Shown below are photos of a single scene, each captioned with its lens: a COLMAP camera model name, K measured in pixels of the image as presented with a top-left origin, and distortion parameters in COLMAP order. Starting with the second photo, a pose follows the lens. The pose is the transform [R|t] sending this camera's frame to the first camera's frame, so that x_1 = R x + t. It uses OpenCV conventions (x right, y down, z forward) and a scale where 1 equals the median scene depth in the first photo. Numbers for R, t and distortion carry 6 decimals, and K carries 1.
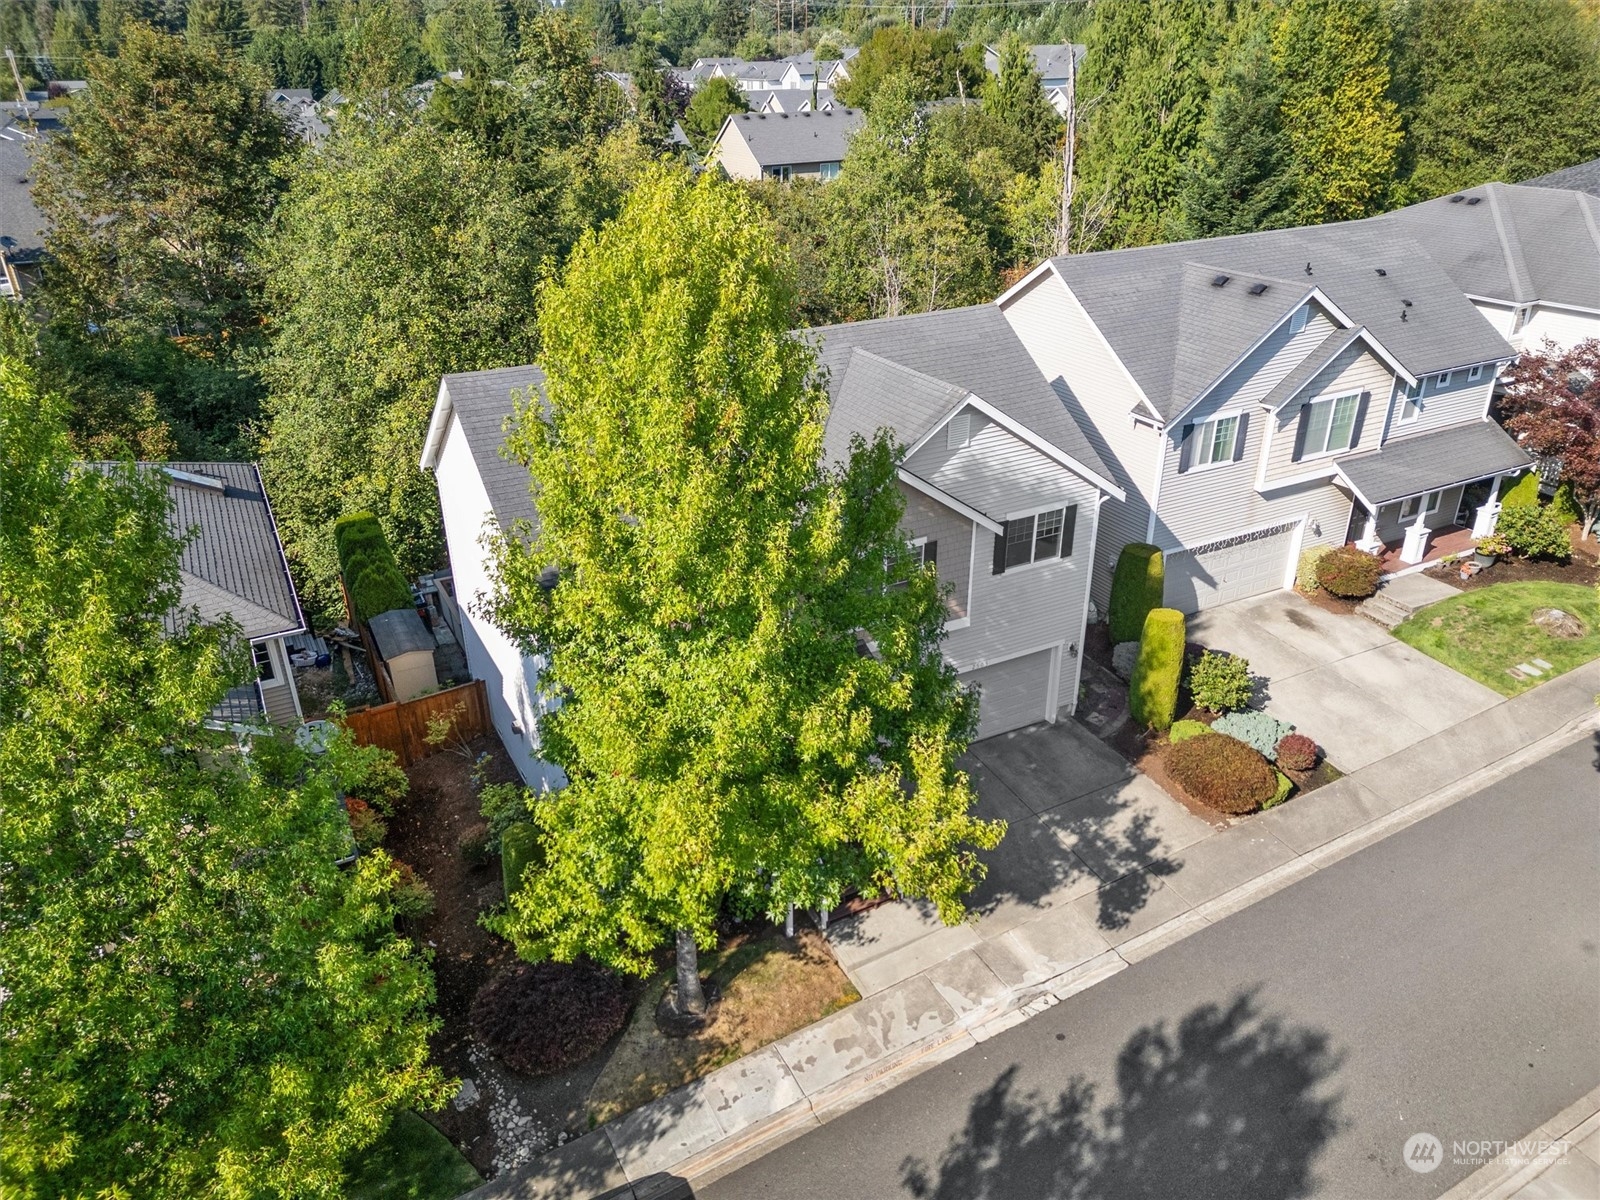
lens RADIAL K [[1140.5, 0, 796.7], [0, 1140.5, 603.3], [0, 0, 1]] dist [0.052134, -0.011958]
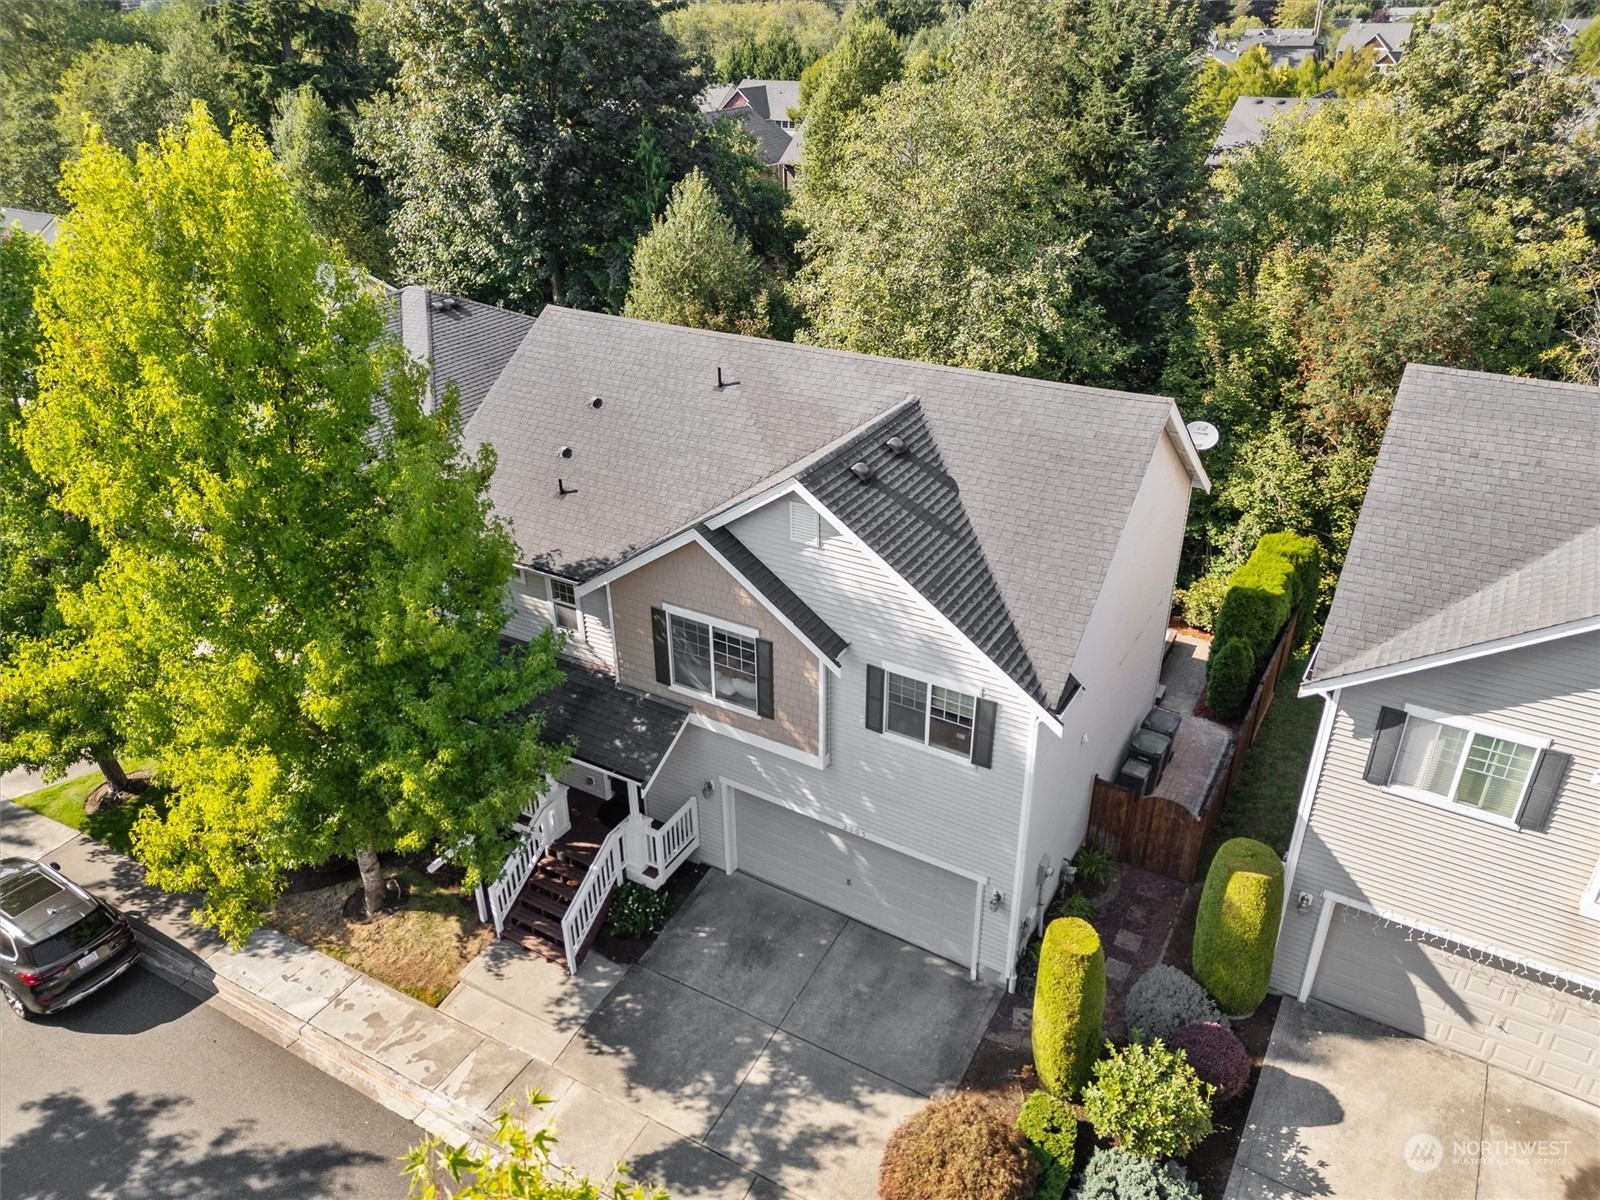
lens RADIAL K [[1140.5, 0, 785.9], [0, 1140.5, 592.1], [0, 0, 1]] dist [0.052134, -0.011958]
pose [[0.511388, 0.406643, -0.757049, 0.698228], [-0.371673, 0.898959, 0.231803, -0.267923], [0.774817, 0.162833, 0.610855, 0.497007]]
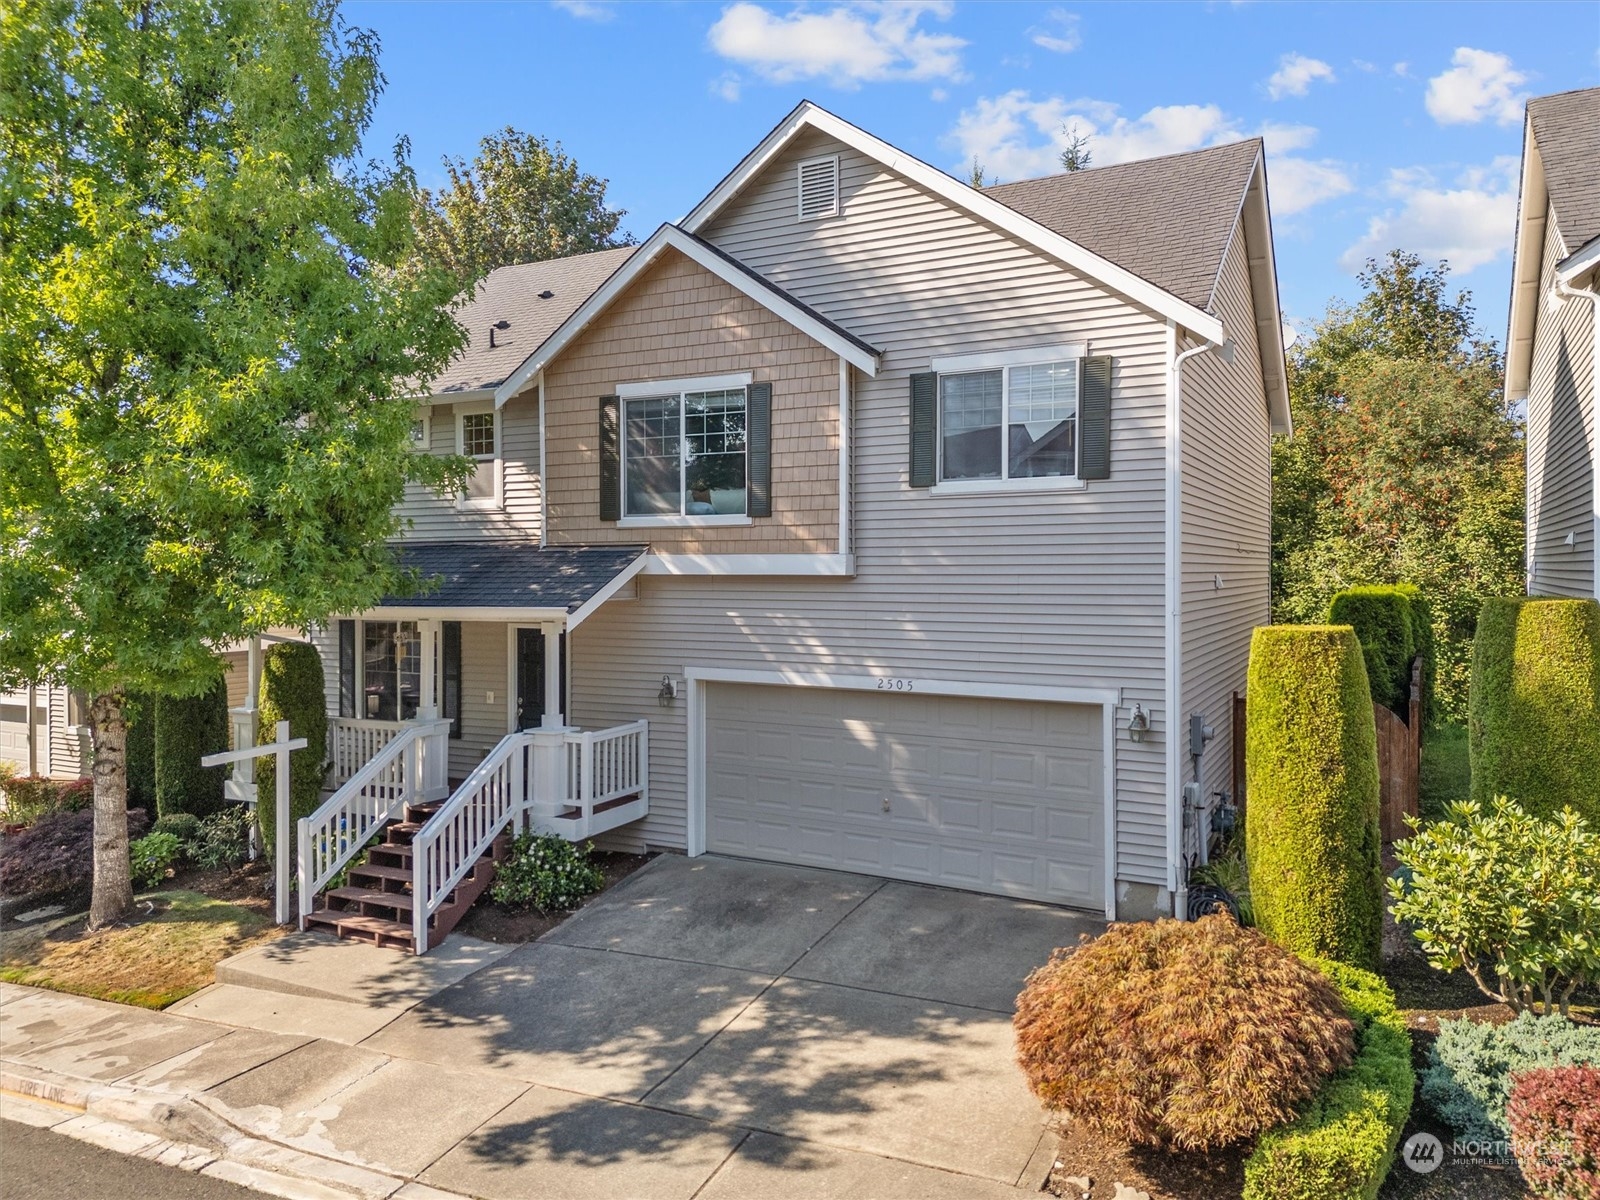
lens RADIAL K [[1140.5, 0, 797.1], [0, 1140.5, 607.8], [0, 0, 1]] dist [0.052134, -0.011958]
pose [[0.545317, 0.028577, -0.837743, 0.585308], [-0.374538, 0.902411, -0.213017, 0.153044], [0.749901, 0.429928, 0.502803, 0.751064]]
